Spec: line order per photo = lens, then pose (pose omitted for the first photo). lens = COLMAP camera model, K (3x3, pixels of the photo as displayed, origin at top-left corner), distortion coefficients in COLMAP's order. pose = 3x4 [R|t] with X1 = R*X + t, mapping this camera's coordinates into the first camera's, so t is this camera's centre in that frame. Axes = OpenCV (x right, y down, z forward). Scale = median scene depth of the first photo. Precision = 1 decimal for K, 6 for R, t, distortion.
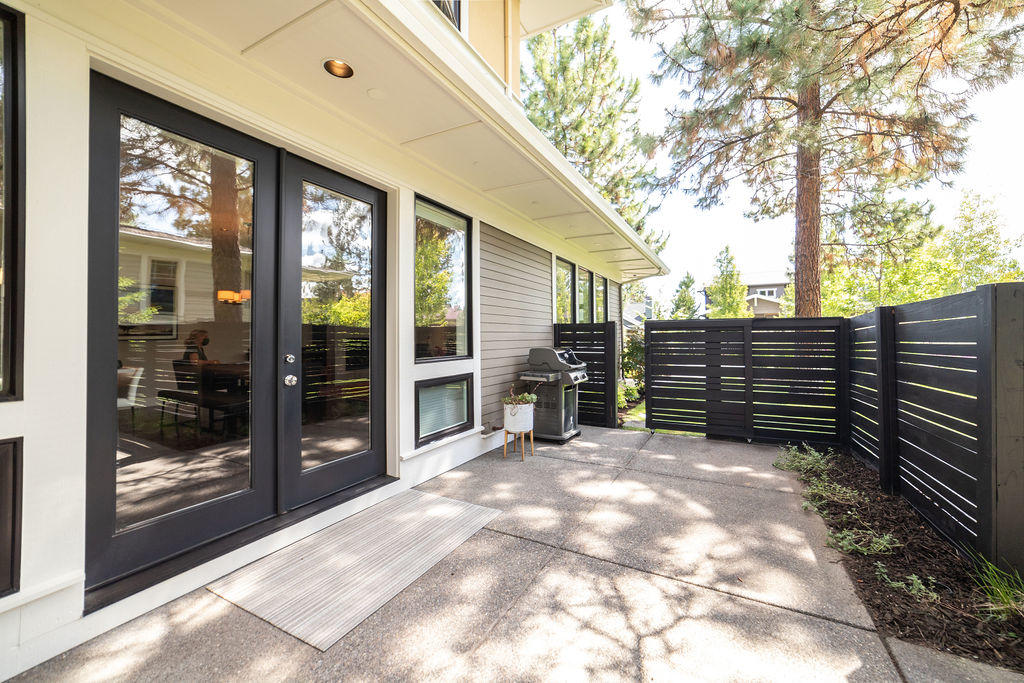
lens RADIAL K [[398.4, 0, 517.4], [0, 398.4, 330.3], [0, 0, 1]] dist [-0.010073, 0.002926]
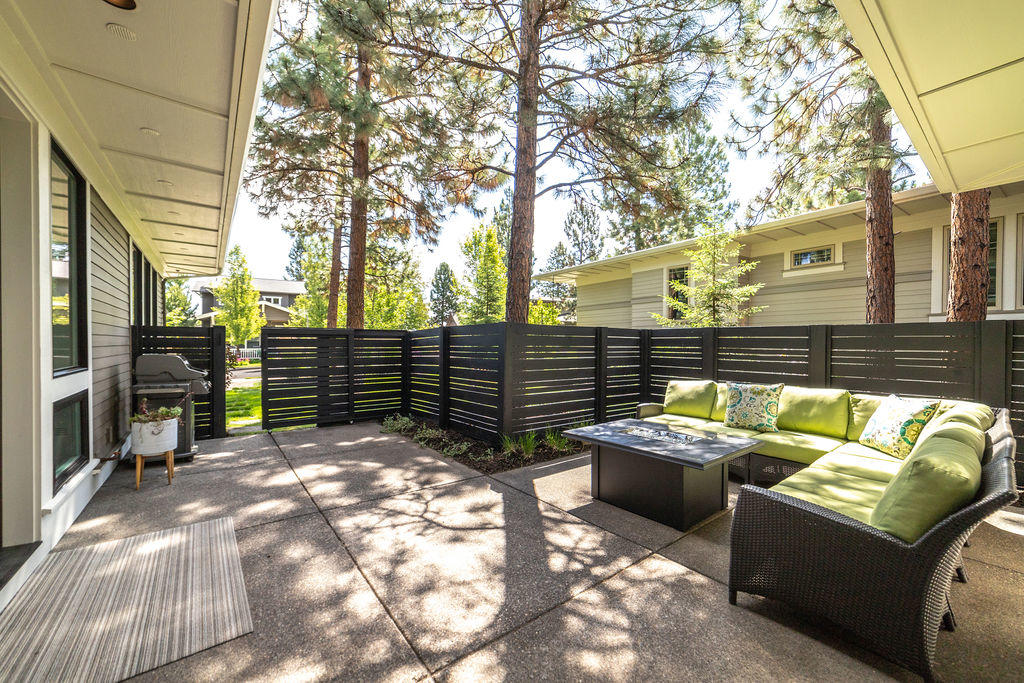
lens RADIAL K [[398.4, 0, 511.3], [0, 398.4, 347.8], [0, 0, 1]] dist [-0.010073, 0.002926]
pose [[0.427780, -0.006402, 0.903860, -0.643765], [-0.019223, 0.999684, 0.016178, 0.002867], [-0.903679, -0.024295, 0.427522, -0.046663]]
